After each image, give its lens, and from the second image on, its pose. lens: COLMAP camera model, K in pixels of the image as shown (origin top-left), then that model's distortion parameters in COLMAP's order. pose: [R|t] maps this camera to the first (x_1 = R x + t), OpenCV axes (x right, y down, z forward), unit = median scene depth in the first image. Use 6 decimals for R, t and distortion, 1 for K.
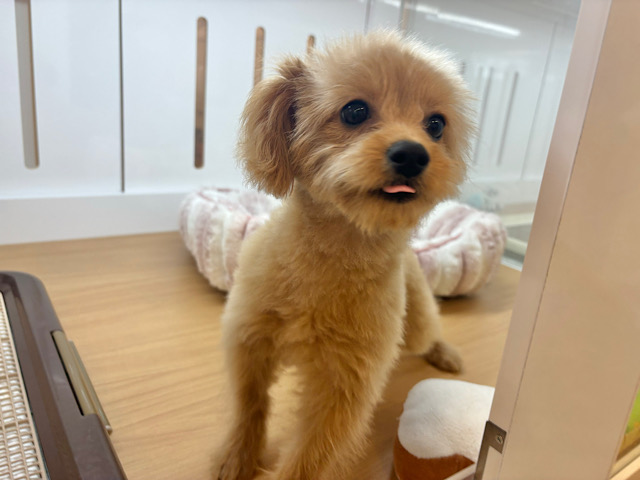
lens RADIAL K [[496.9, 0, 306.9], [0, 496.9, 254.1], [0, 0, 1]] dist [-0.005108, -0.012168]
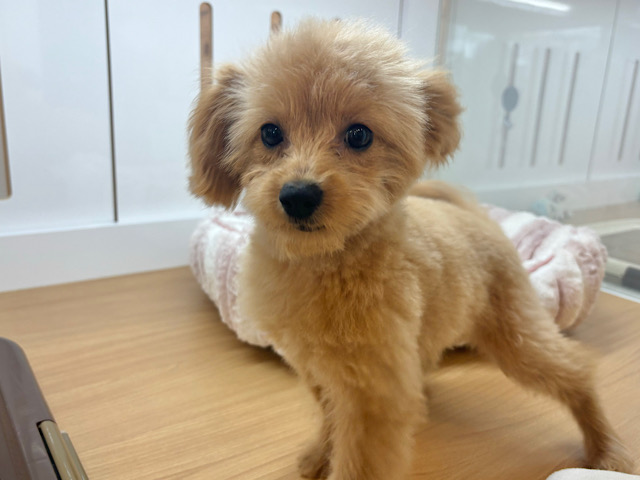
lens RADIAL K [[580.1, 0, 320.0], [0, 580.1, 240.0], [0, 0, 1]] dist [-0.005718, 0.009068]
pose [[0.998770, -0.049493, 0.002871, -0.059153], [0.049576, 0.996823, -0.062346, -0.027762], [0.000224, 0.062412, 0.998050, 0.084297]]
